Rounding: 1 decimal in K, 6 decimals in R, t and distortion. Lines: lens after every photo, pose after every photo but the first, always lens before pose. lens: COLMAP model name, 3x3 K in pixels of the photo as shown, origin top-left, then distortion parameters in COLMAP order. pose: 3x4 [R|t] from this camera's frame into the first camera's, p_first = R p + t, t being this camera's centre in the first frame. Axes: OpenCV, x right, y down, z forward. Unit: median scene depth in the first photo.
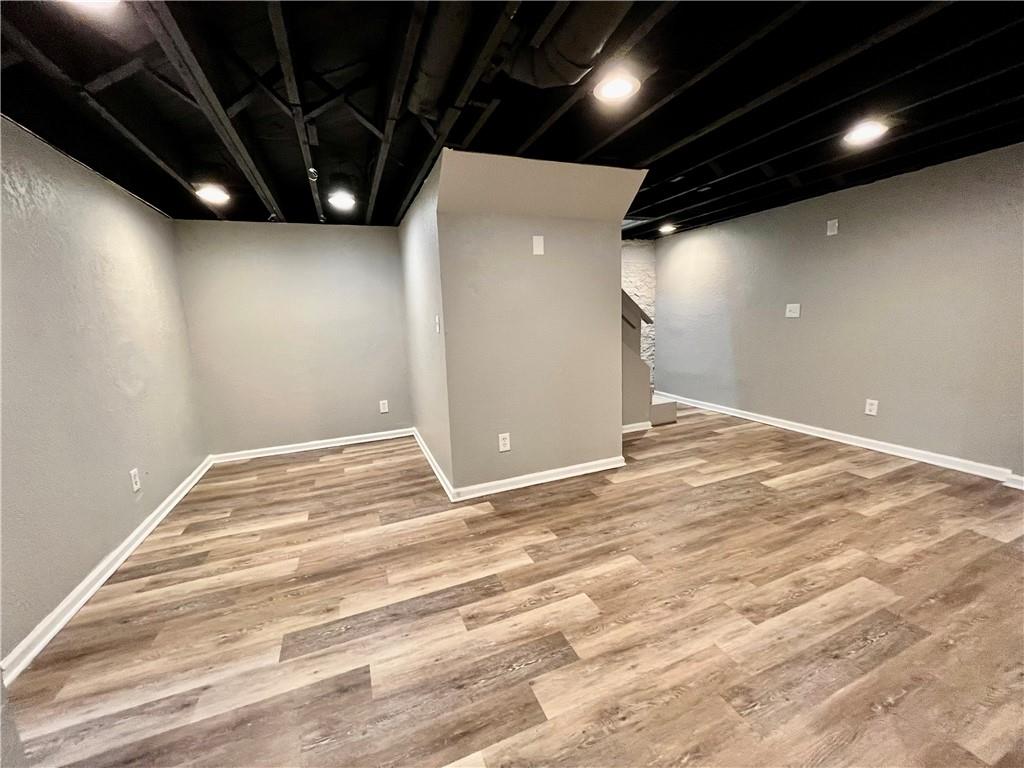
lens RADIAL K [[414.0, 0, 513.7], [0, 414.0, 386.2], [0, 0, 1]] dist [-0.002503, -0.000121]
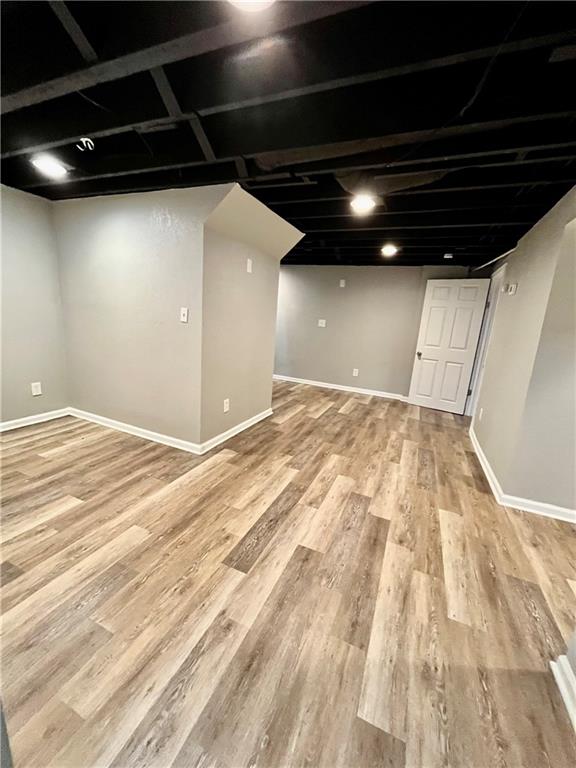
lens RADIAL K [[310.5, 0, 293.2], [0, 310.5, 385.9], [0, 0, 1]] dist [-0.002503, -0.000121]
pose [[0.704420, -0.060805, 0.707174, -0.639012], [0.015025, 0.997378, 0.070790, 0.000994], [-0.709624, -0.039240, 0.703487, 0.125307]]
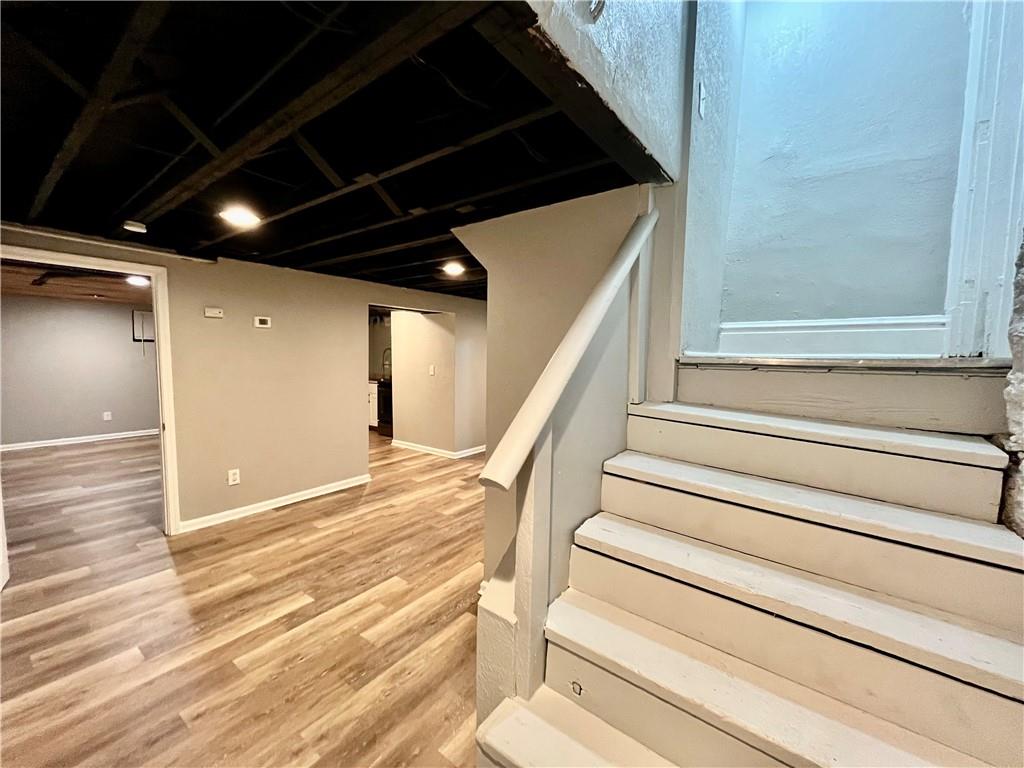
lens RADIAL K [[414.0, 0, 506.5], [0, 414.0, 384.2], [0, 0, 1]] dist [-0.002503, -0.000121]
pose [[-0.862495, 0.067081, -0.501600, 0.703399], [-0.064079, 0.968722, 0.239734, -0.424922], [0.501992, 0.238911, -0.831219, 1.905394]]
